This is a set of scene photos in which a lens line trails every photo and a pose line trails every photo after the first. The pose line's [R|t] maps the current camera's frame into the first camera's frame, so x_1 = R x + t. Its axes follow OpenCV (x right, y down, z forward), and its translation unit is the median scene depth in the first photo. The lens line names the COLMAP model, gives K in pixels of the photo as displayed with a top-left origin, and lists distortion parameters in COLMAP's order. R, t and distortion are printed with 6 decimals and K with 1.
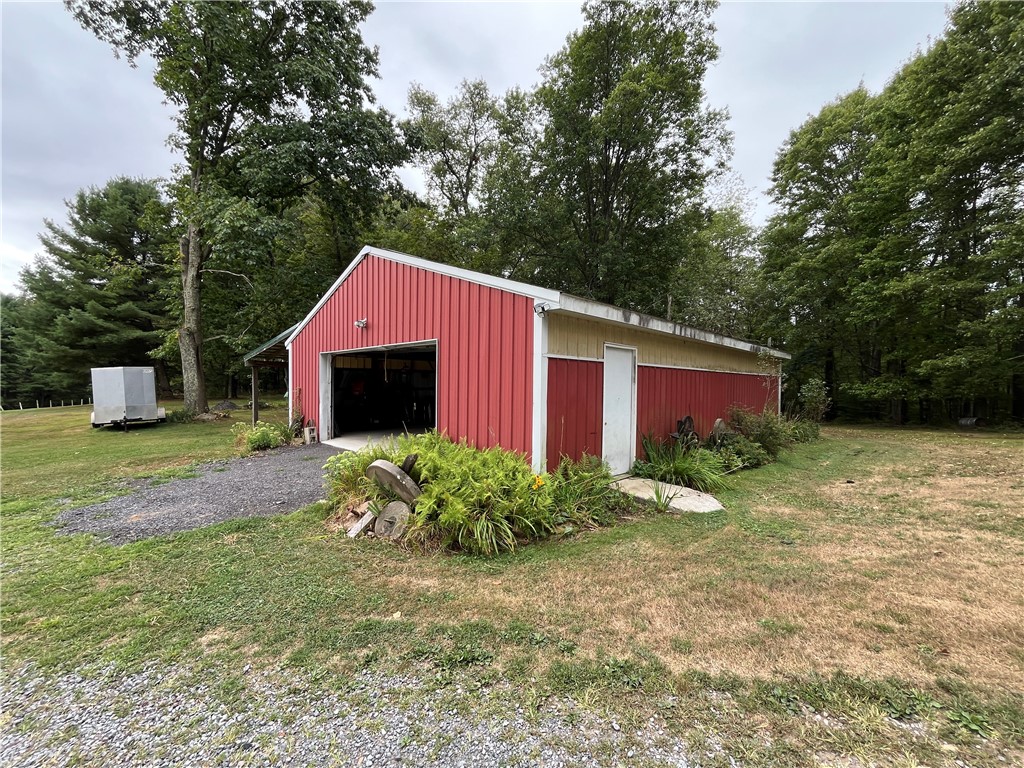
lens RADIAL K [[418.1, 0, 511.7], [0, 418.1, 383.2], [0, 0, 1]] dist [-0.000743, -0.000073]
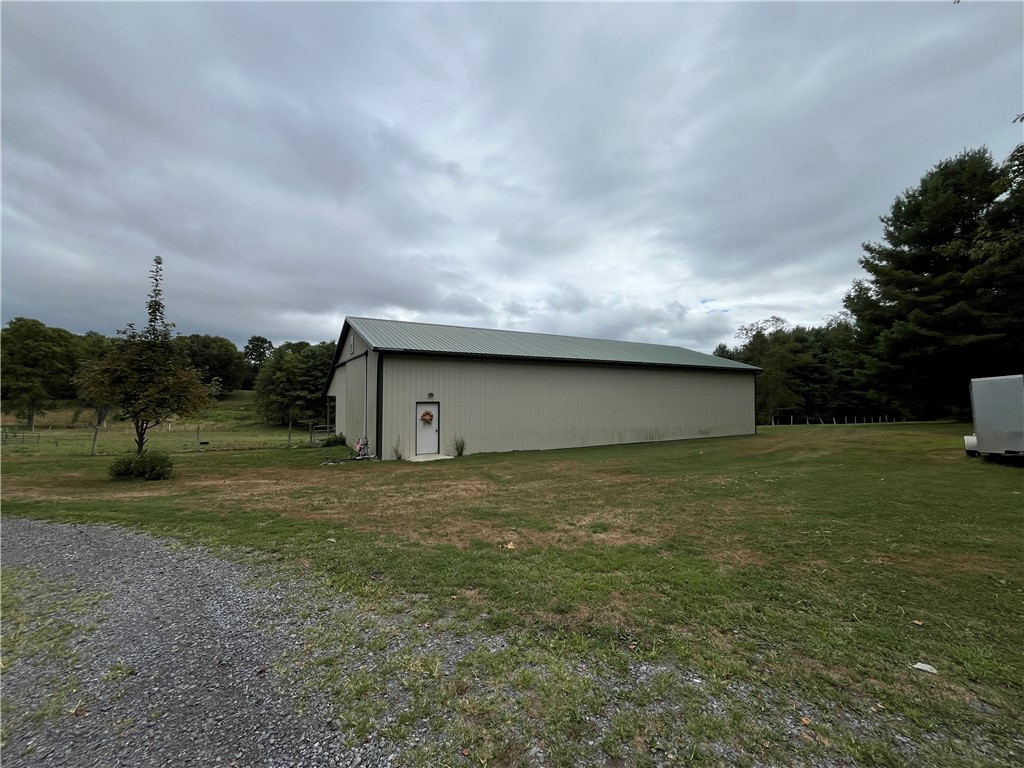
lens RADIAL K [[418.1, 0, 511.6], [0, 418.1, 382.9], [0, 0, 1]] dist [-0.000743, -0.000073]
pose [[0.071826, -0.038126, -0.996688, -0.155843], [-0.007139, 0.999224, -0.038738, 0.003478], [0.997392, 0.009897, 0.071498, 0.055522]]
